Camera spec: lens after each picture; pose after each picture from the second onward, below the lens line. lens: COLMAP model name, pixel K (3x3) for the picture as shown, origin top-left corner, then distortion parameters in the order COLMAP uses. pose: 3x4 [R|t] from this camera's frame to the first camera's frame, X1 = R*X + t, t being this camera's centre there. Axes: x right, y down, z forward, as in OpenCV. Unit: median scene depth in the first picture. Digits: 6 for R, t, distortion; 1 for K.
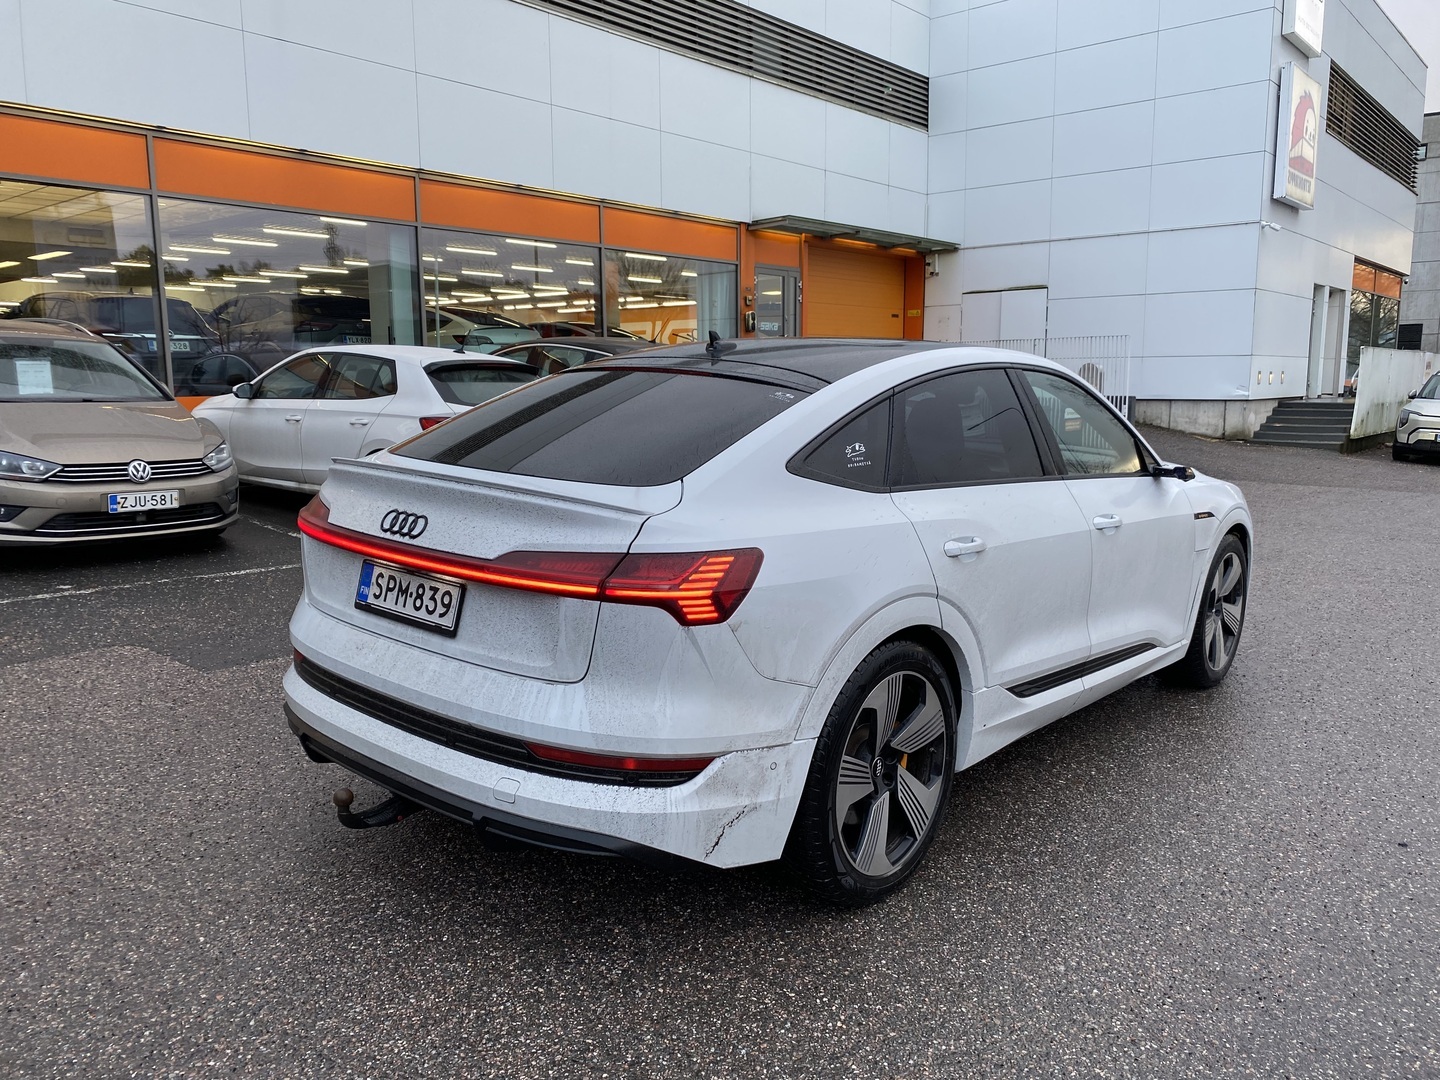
lens RADIAL K [[1104.2, 0, 726.6], [0, 1104.2, 541.5], [0, 0, 1]] dist [0.010816, -0.010420]
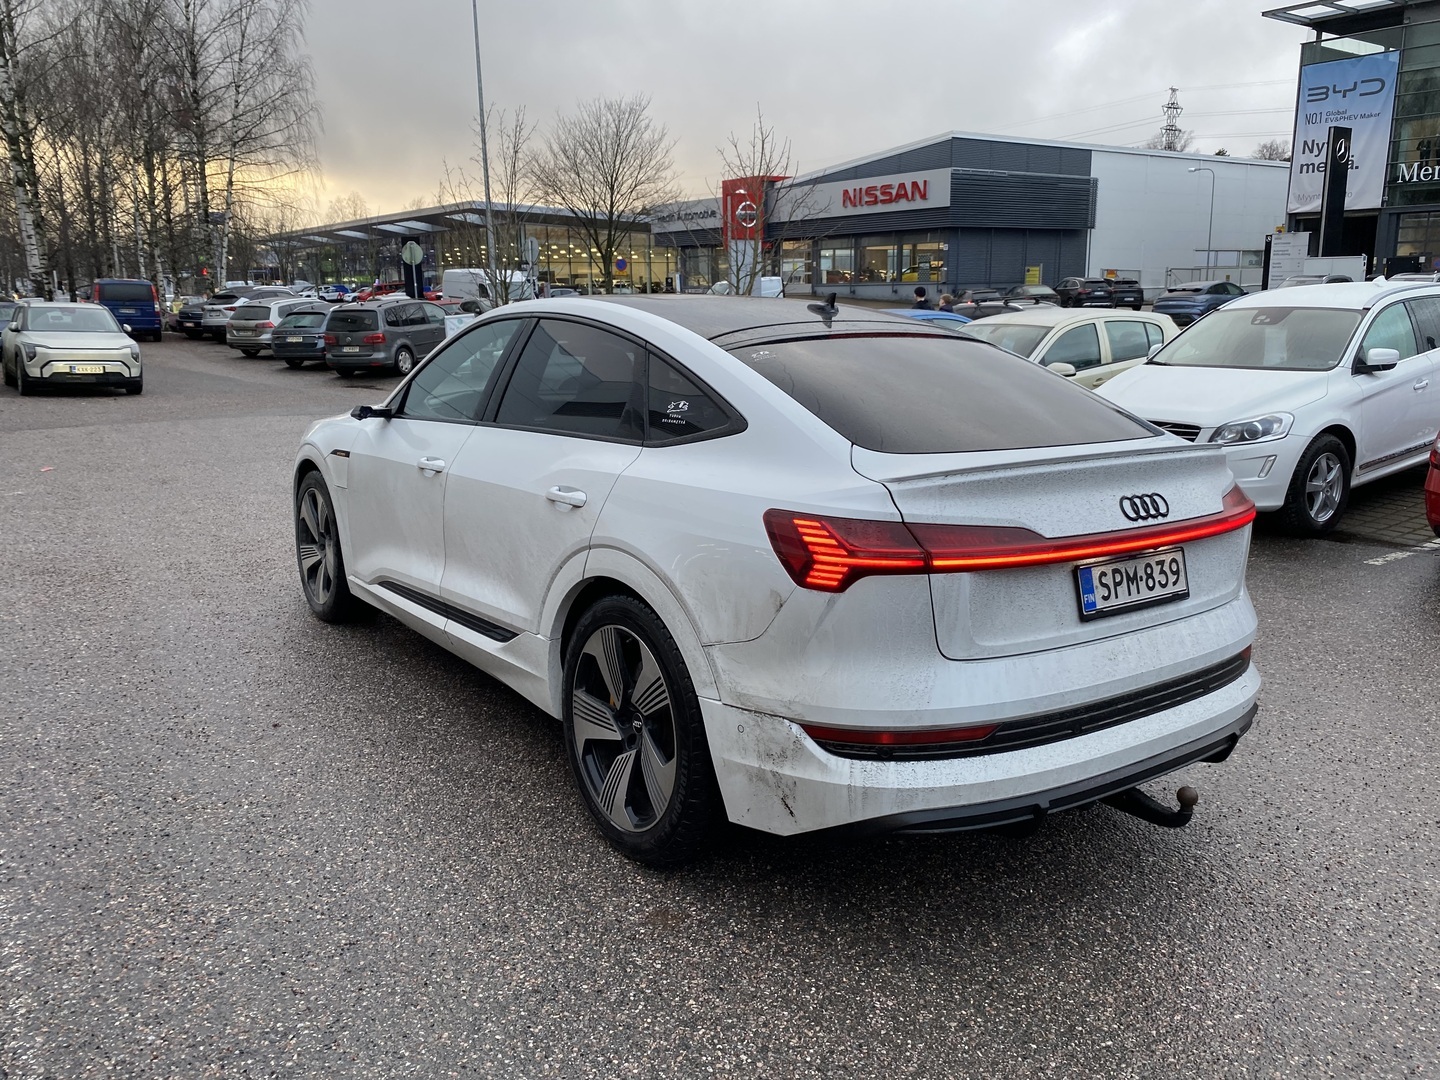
lens RADIAL K [[1104.2, 0, 721.6], [0, 1104.2, 538.7], [0, 0, 1]] dist [0.010816, -0.010420]
pose [[0.242800, -0.216594, 0.945587, -0.190615], [0.156014, 0.970785, 0.182306, -0.032589], [-0.957449, 0.103261, 0.269499, 0.161684]]
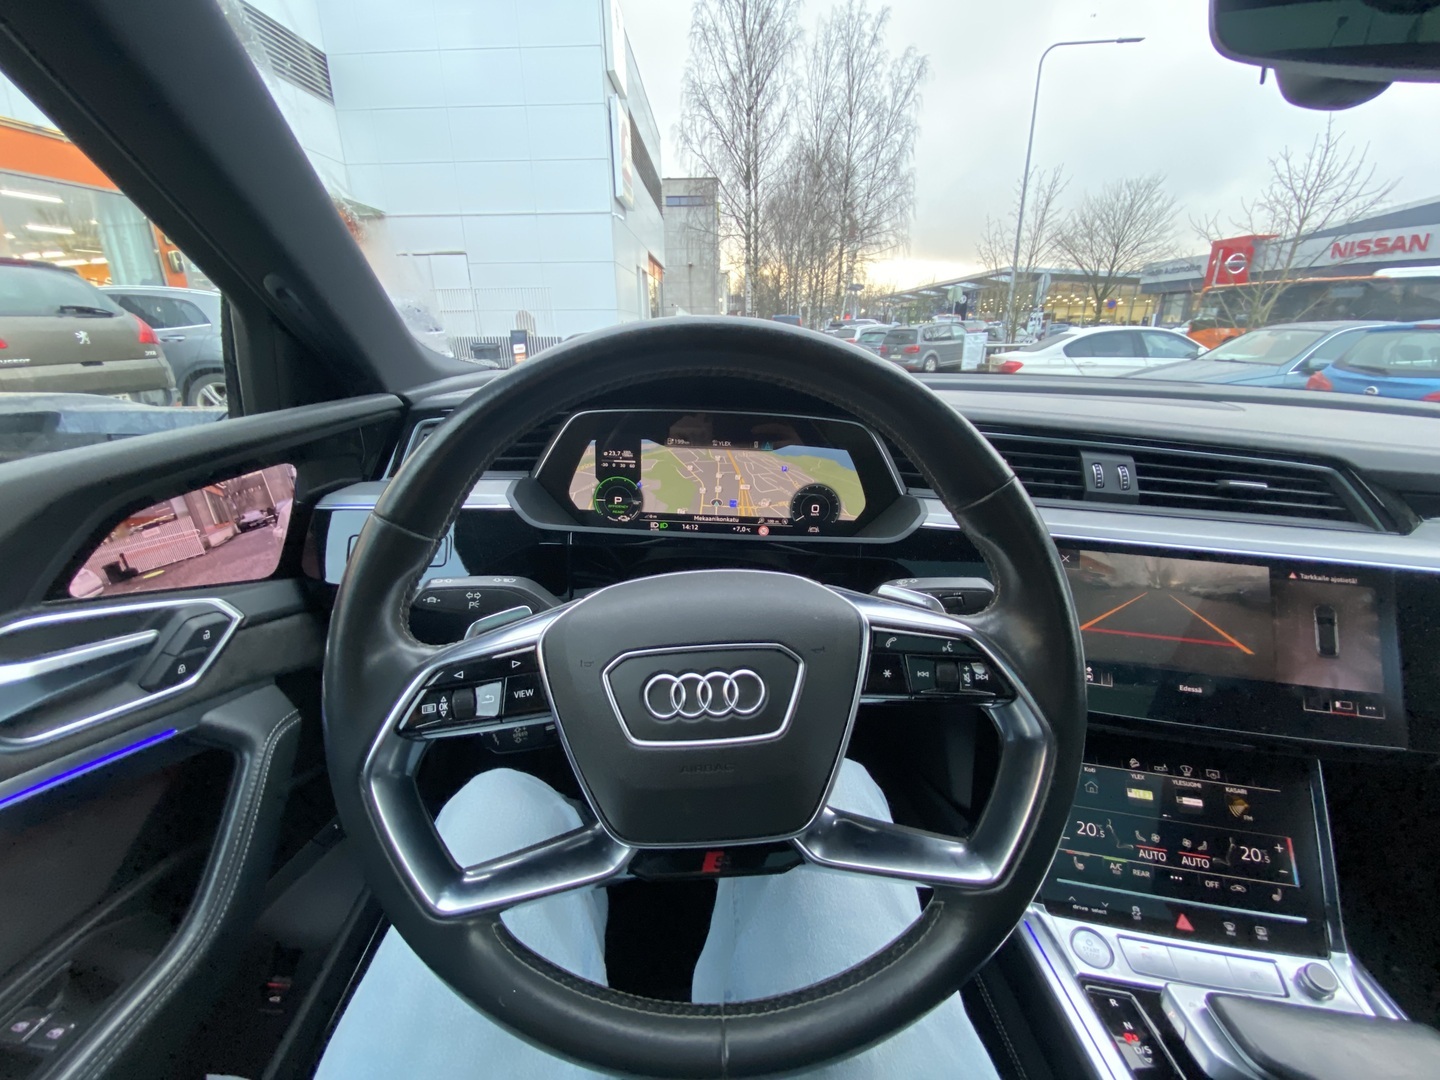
lens RADIAL K [[589.7, 0, 715.6], [0, 589.7, 544.5], [0, 0, 1]] dist [-0.003005, -0.003861]
pose [[0.773842, -0.217722, 0.594782, 0.027692], [0.099013, 0.969101, 0.225920, -0.023917], [-0.625592, -0.115935, 0.771488, 0.256004]]
